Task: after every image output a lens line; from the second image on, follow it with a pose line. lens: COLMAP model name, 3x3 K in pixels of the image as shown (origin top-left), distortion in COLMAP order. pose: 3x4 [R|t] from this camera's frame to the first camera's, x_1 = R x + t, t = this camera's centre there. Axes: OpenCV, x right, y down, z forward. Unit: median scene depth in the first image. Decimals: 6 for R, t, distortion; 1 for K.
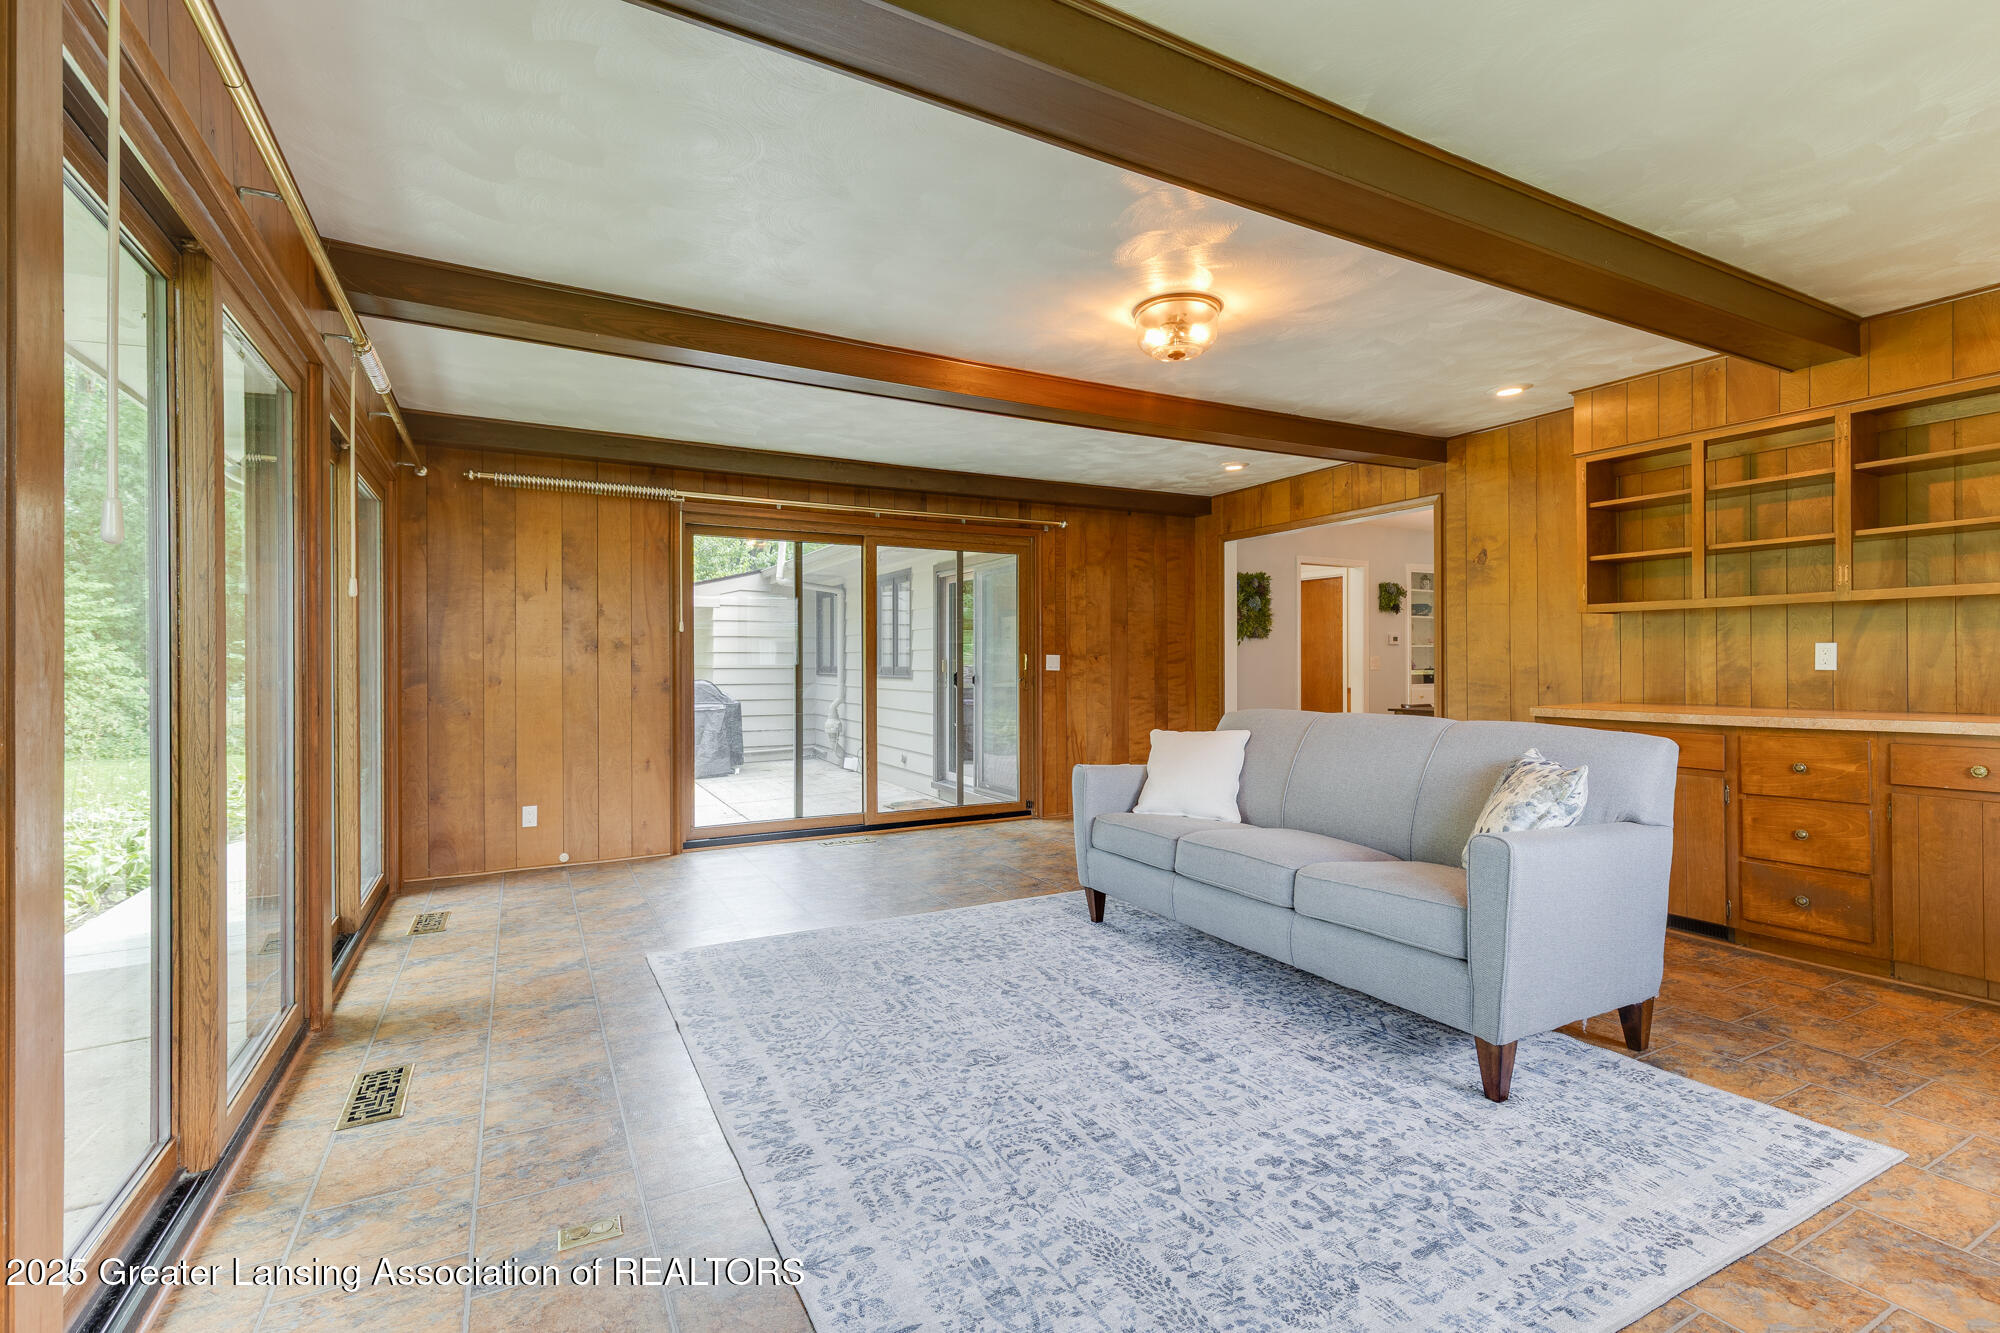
lens RADIAL K [[908.8, 0, 1018.2], [0, 908.8, 658.1], [0, 0, 1]] dist [0.006961, -0.000104]
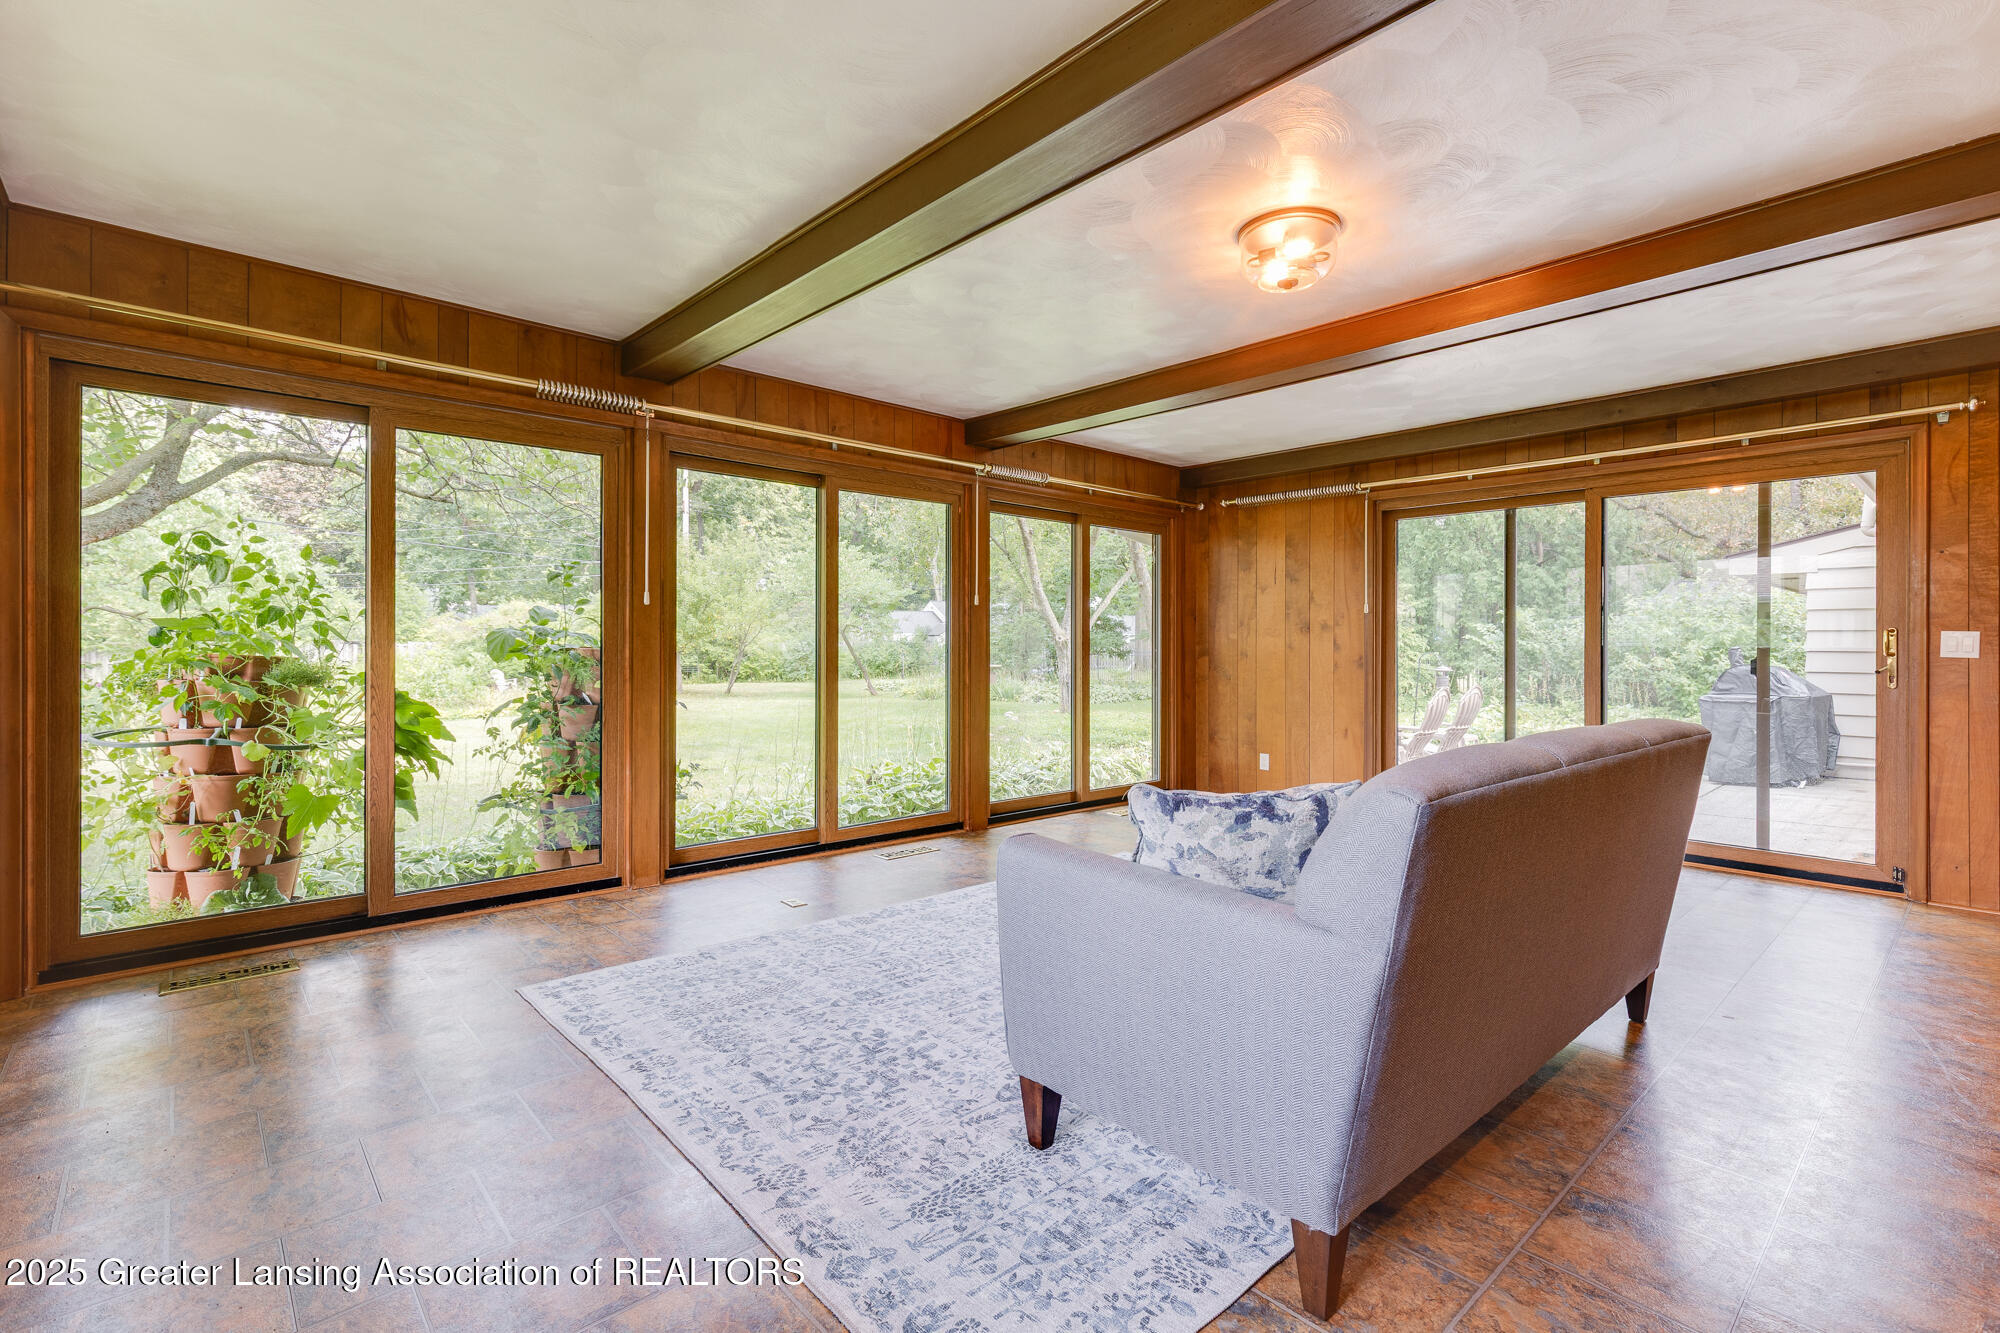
lens RADIAL K [[908.8, 0, 1013.1], [0, 908.8, 654.2], [0, 0, 1]] dist [0.006961, -0.000104]
pose [[0.236571, 0.016155, -0.971480, 1.009291], [0.002175, 0.999850, 0.017156, 0.000447], [0.971612, -0.006172, 0.236500, 0.575407]]
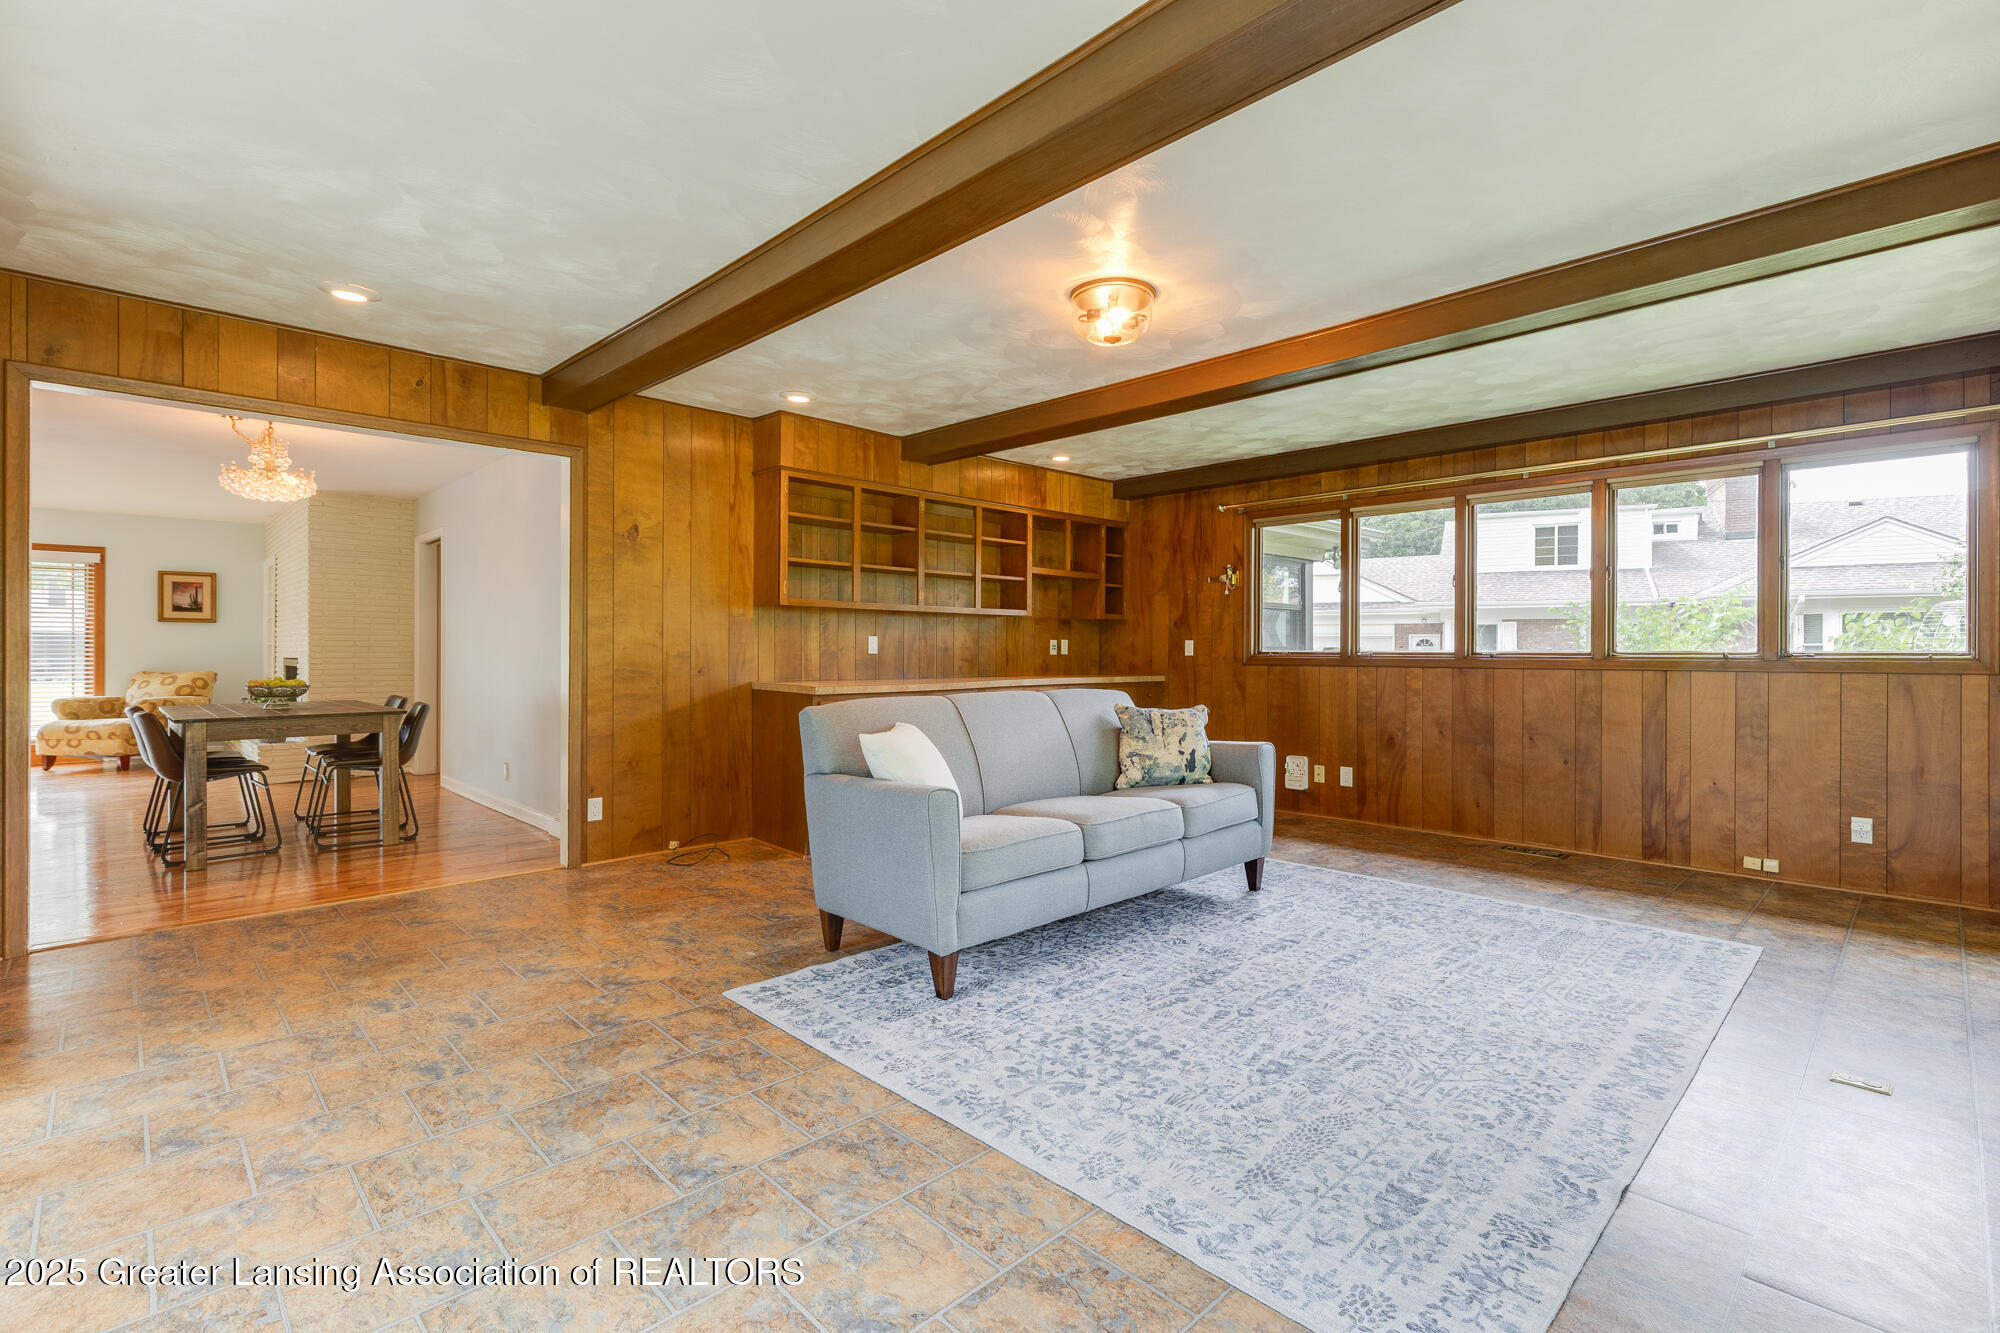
lens RADIAL K [[908.8, 0, 1012.0], [0, 908.8, 661.9], [0, 0, 1]] dist [0.006961, -0.000104]
pose [[-0.272148, -0.010680, 0.962196, -0.805099], [-0.010191, 0.999914, 0.008217, 0.014855], [-0.962201, -0.007569, -0.272234, 1.461097]]
